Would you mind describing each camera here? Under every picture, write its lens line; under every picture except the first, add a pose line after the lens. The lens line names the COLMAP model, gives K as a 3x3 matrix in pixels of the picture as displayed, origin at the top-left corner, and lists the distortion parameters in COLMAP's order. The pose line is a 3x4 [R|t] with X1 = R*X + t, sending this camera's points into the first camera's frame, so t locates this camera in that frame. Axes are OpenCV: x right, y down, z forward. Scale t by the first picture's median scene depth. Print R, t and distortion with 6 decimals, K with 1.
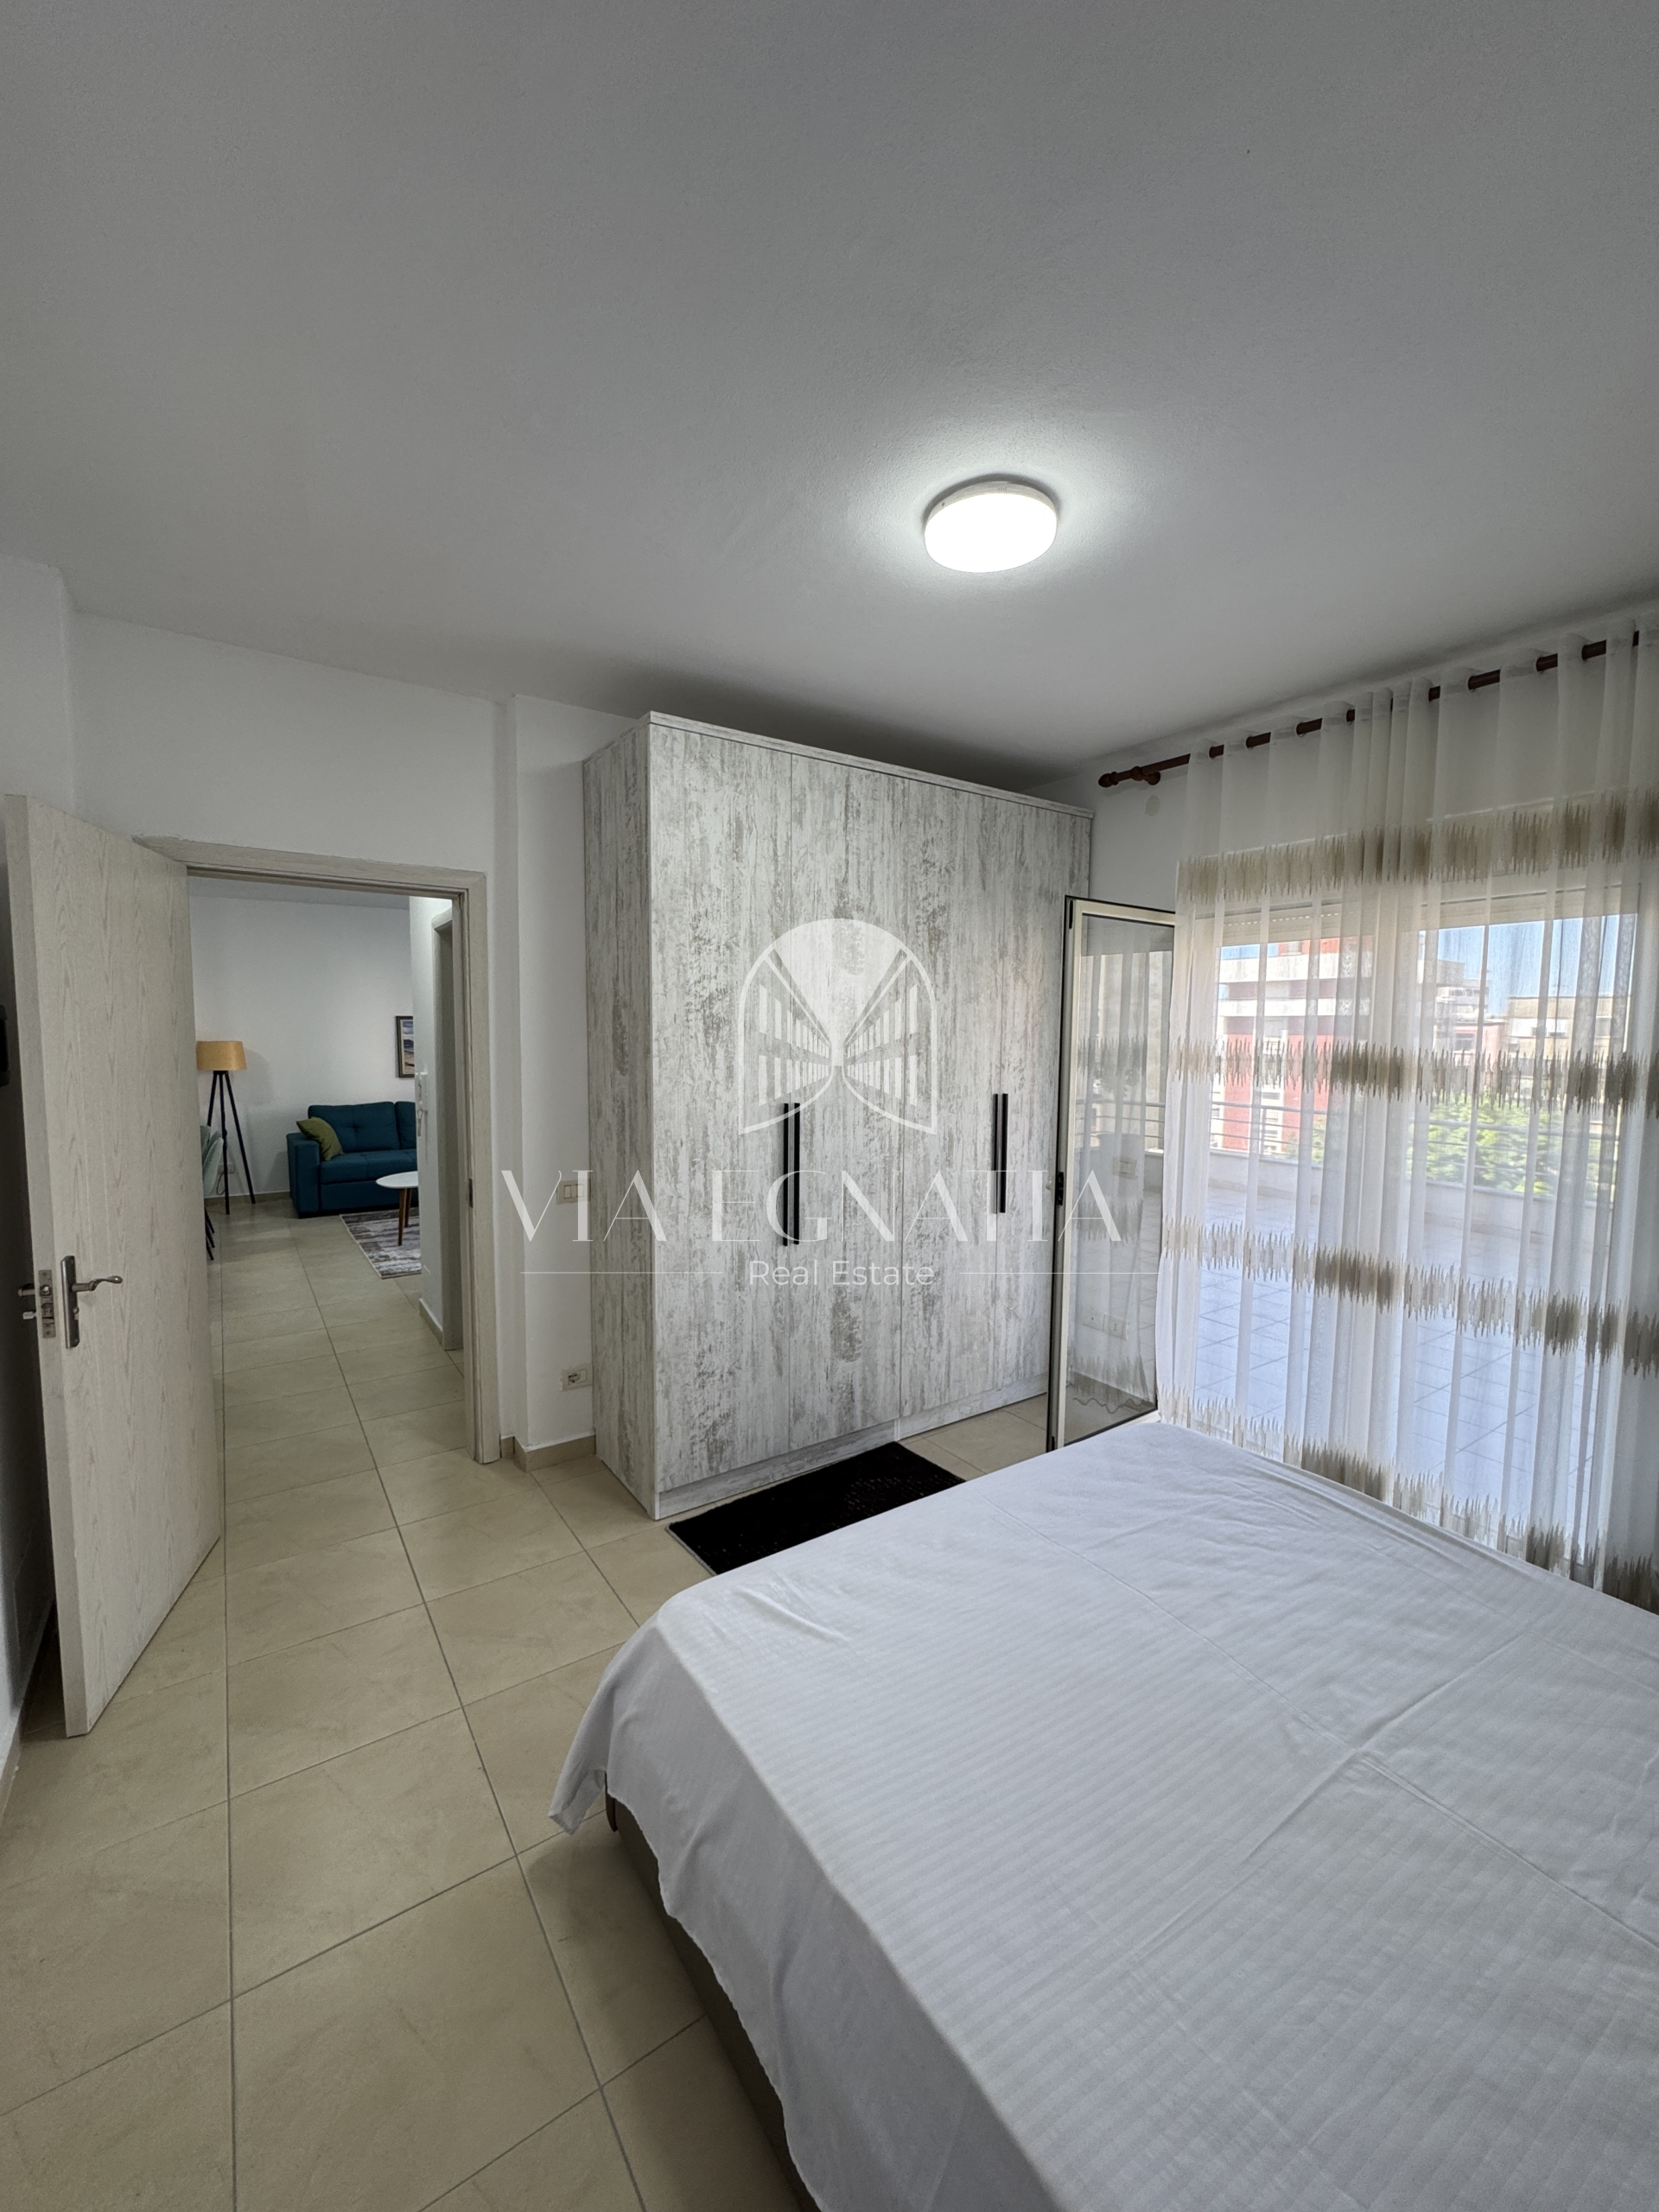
lens RADIAL K [[884.7, 0, 829.6], [0, 884.7, 1102.2], [0, 0, 1]] dist [-0.002875, -0.000319]
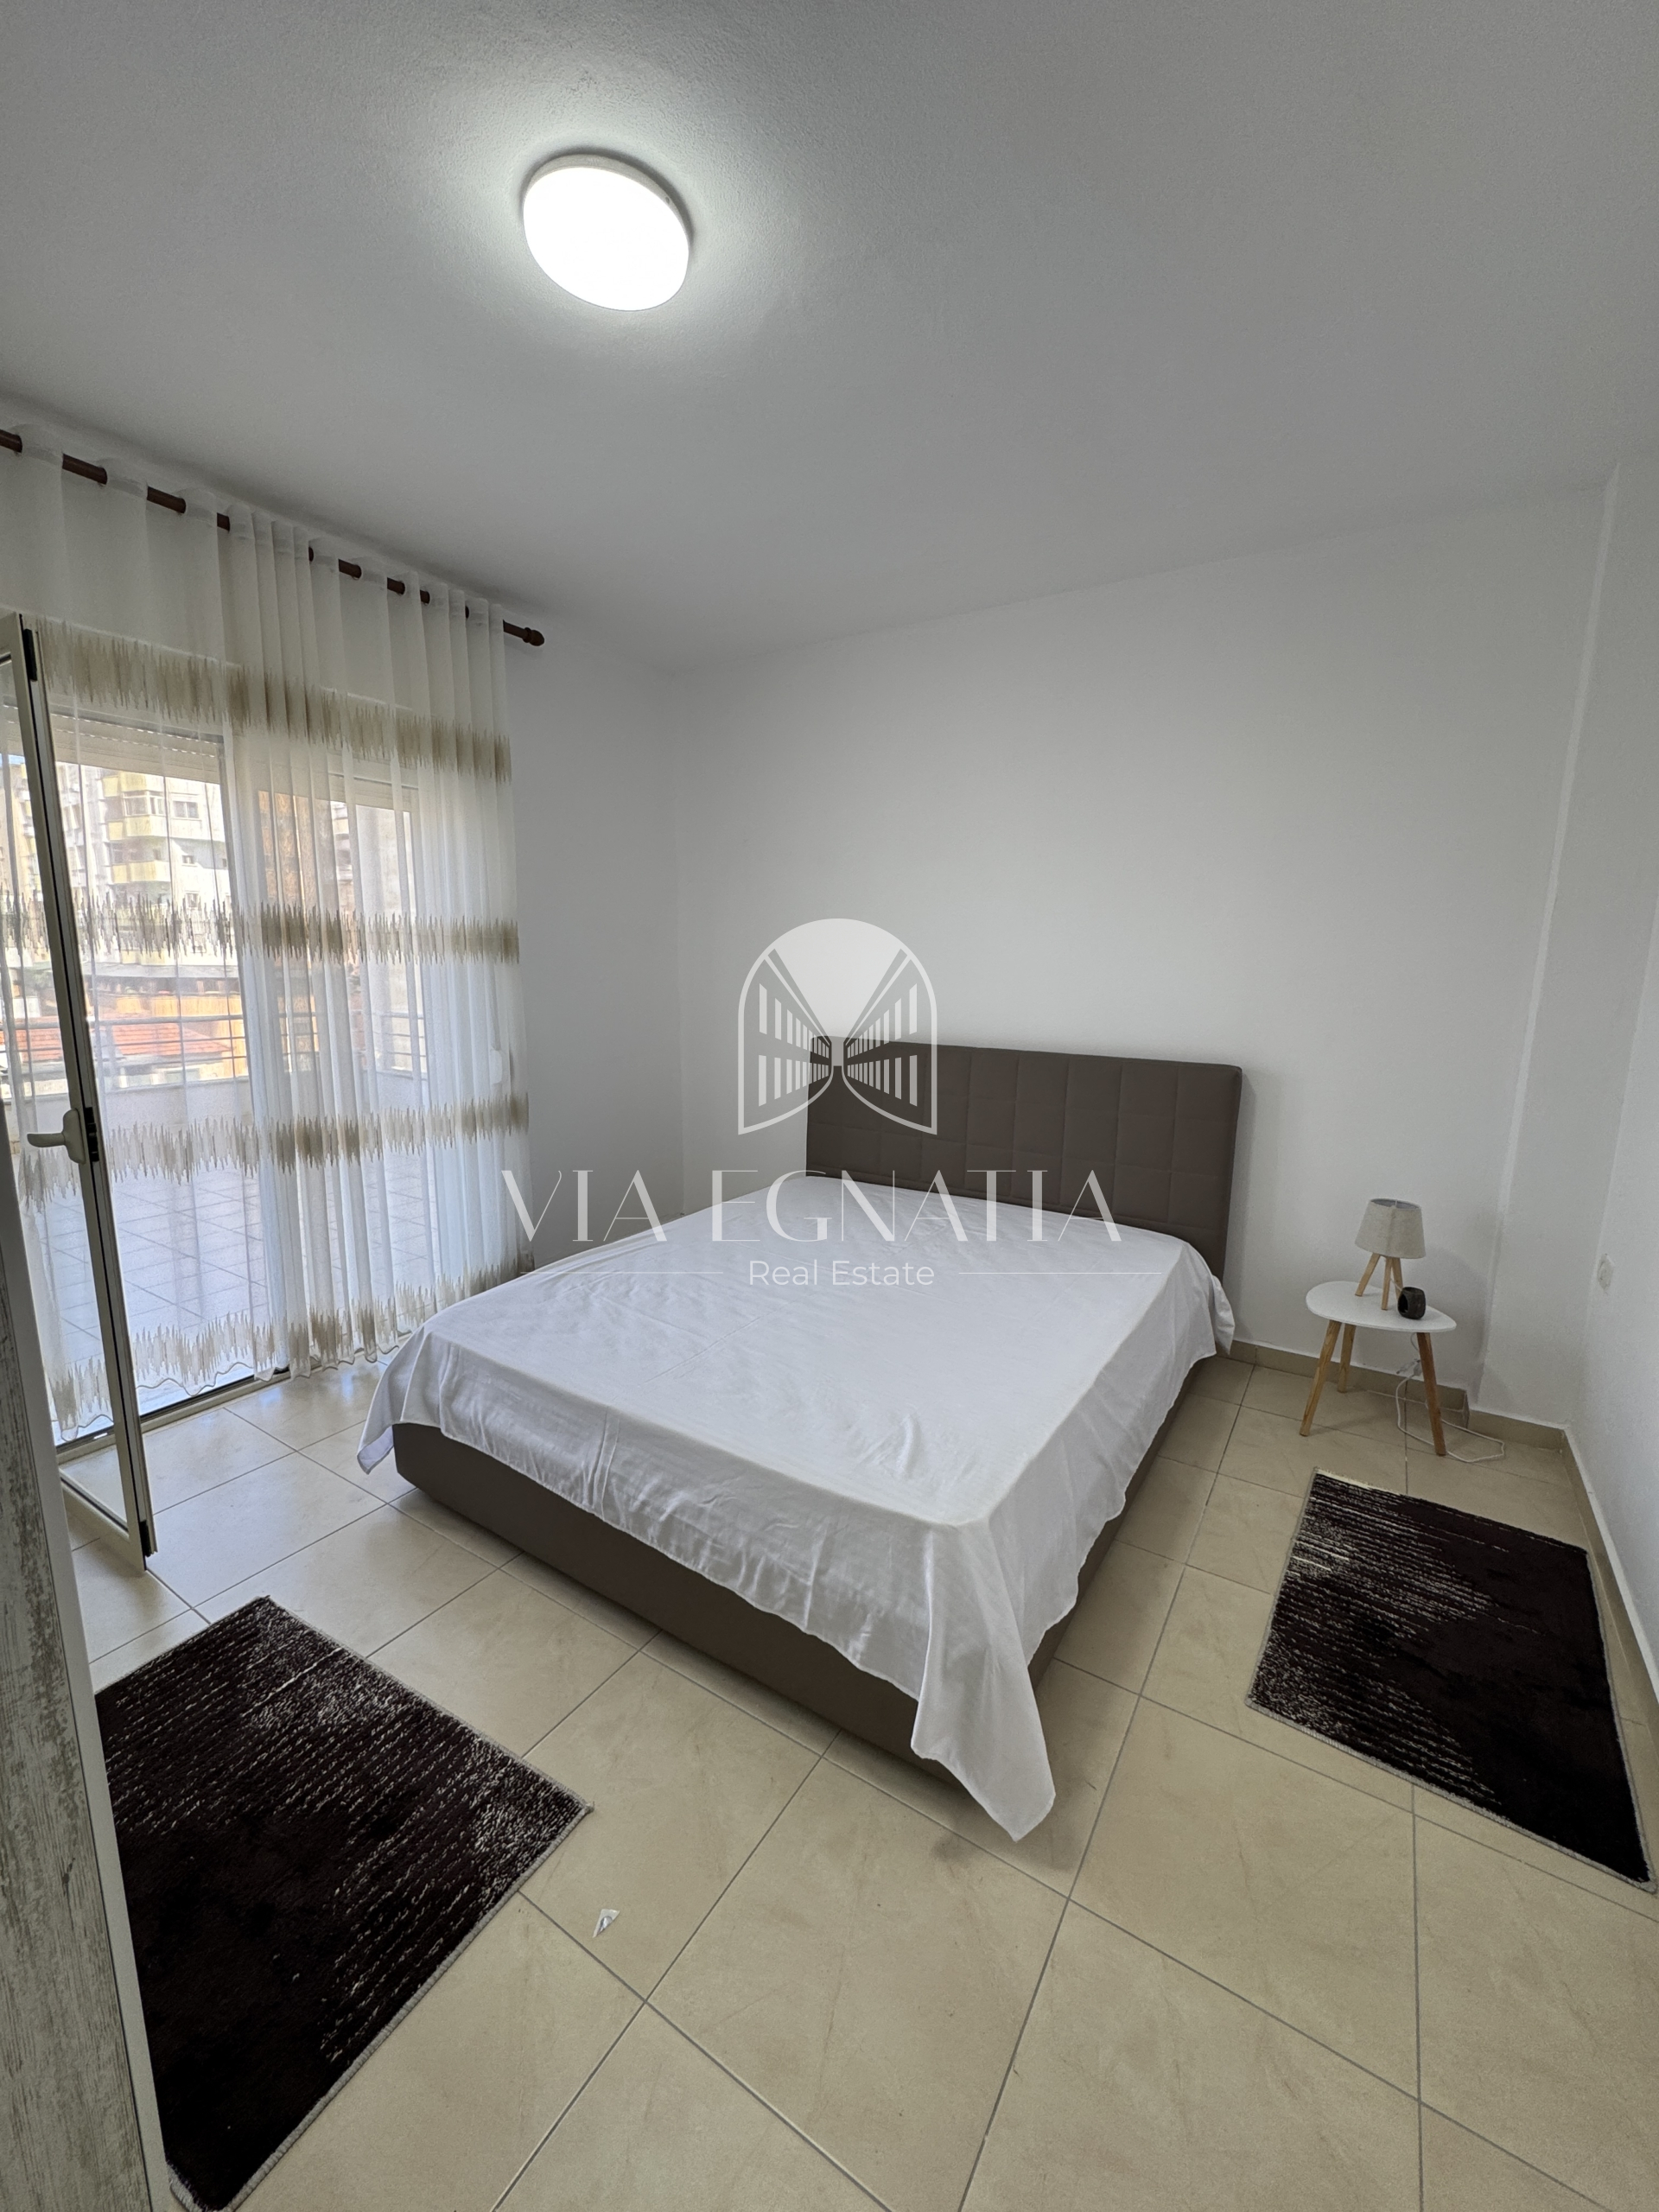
lens RADIAL K [[884.7, 0, 829.6], [0, 884.7, 1102.2], [0, 0, 1]] dist [-0.002875, -0.000319]
pose [[-0.390463, -0.169216, 0.904934, -0.685095], [0.059128, 0.976323, 0.208078, -0.029474], [-0.918718, 0.134754, -0.371212, 1.094629]]
